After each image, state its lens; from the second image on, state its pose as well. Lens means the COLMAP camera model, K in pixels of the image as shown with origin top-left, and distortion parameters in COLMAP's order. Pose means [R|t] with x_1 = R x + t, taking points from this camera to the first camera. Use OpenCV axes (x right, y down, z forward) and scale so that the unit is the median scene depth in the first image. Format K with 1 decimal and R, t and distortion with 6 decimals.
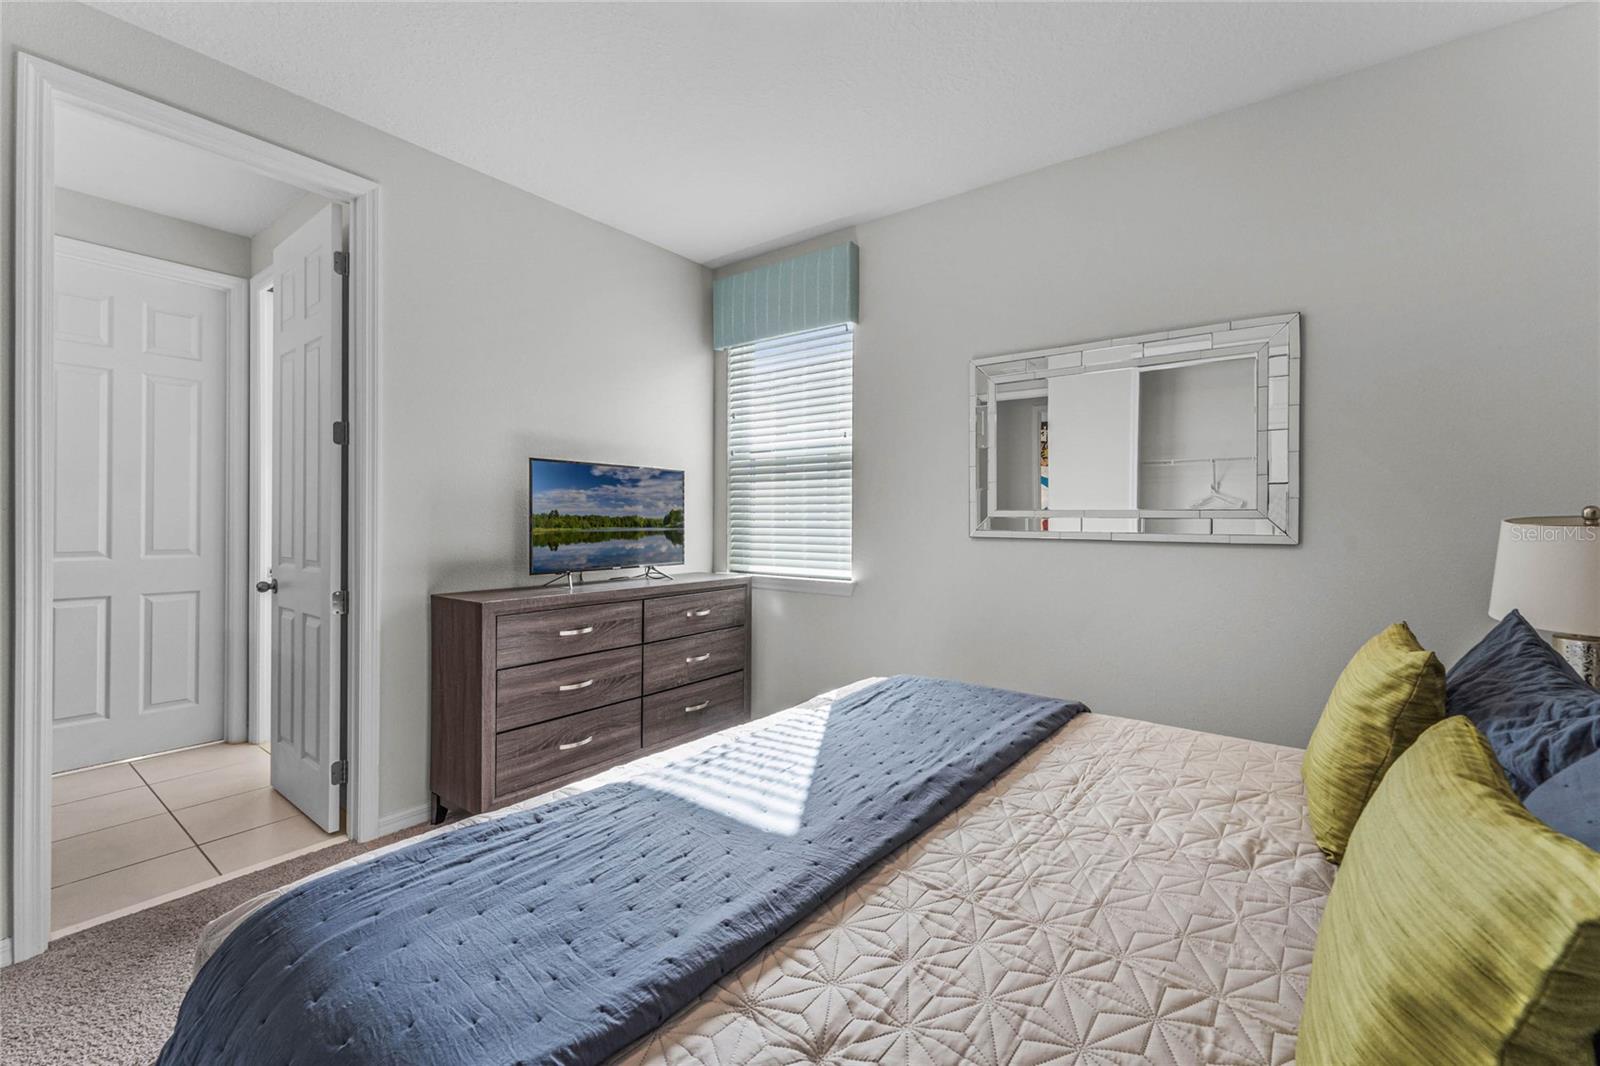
lens RADIAL K [[647.7, 0, 800.0], [0, 647.7, 533.0], [0, 0, 1]] dist [0.001448, 0.000299]
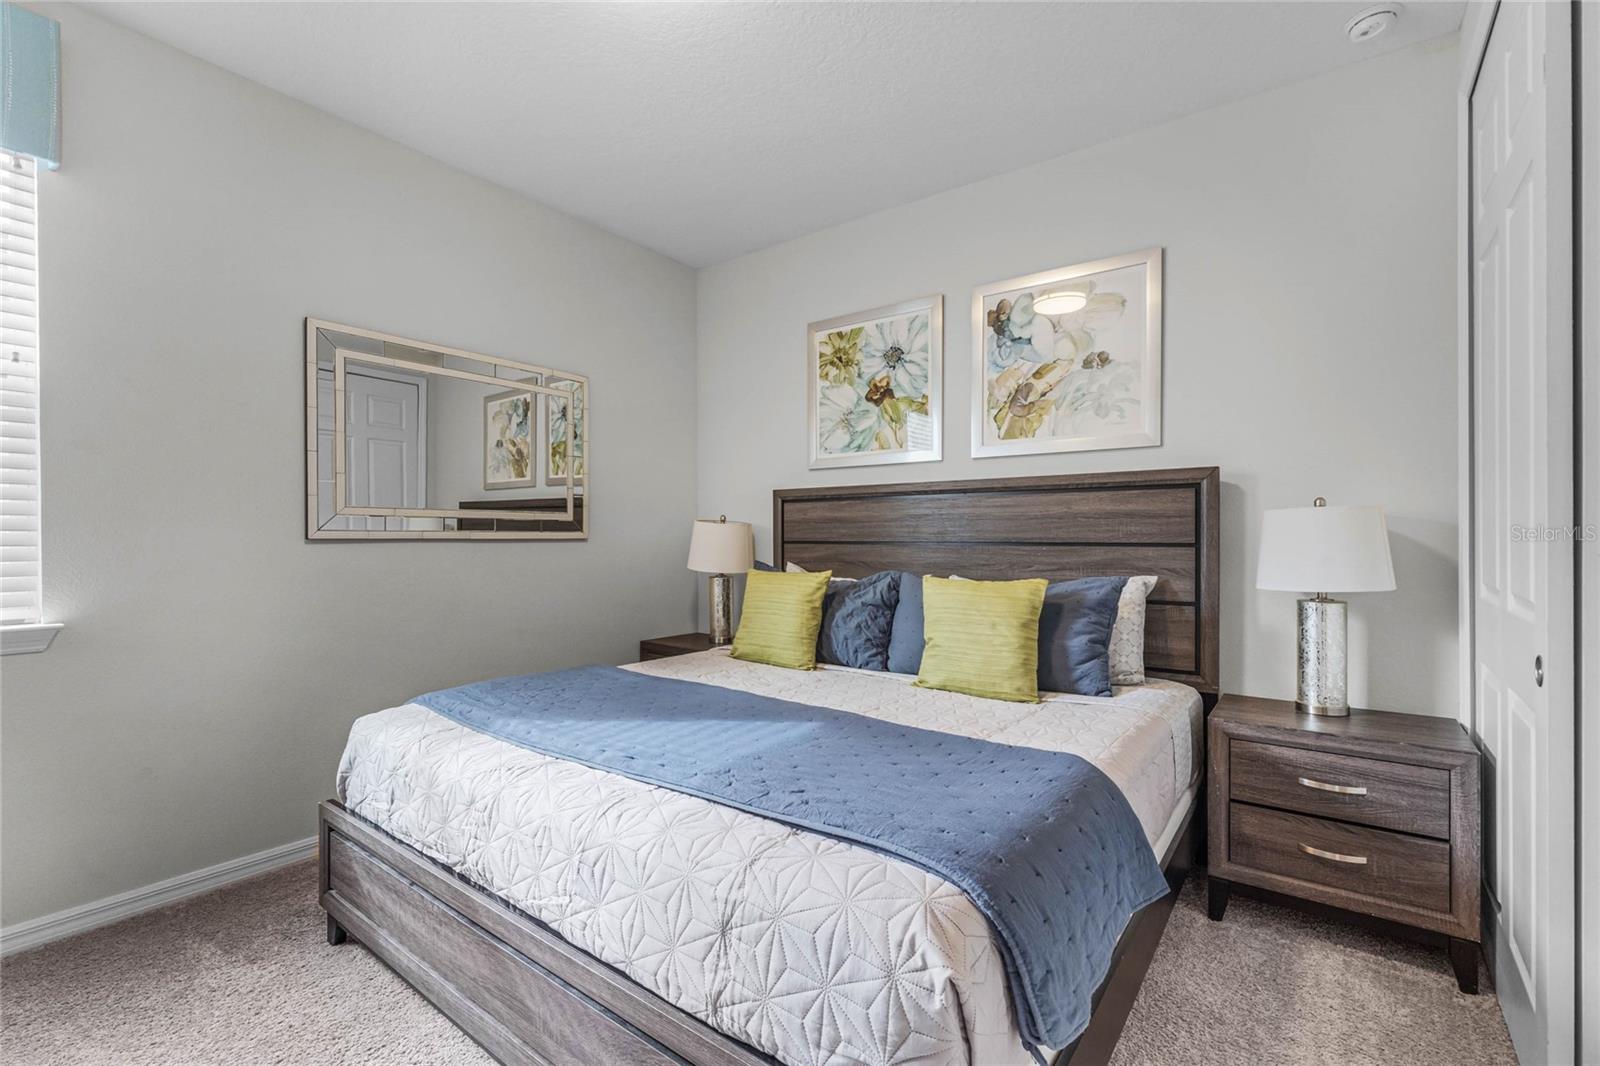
lens RADIAL K [[696.6, 0, 800.0], [0, 696.6, 533.0], [0, 0, 1]] dist [0.000121, -0.000015]
pose [[-0.010173, -0.003350, 0.999943, -1.547434], [0.024476, 0.999694, 0.003598, 0.025118], [-0.999649, 0.024511, -0.010088, 1.054368]]
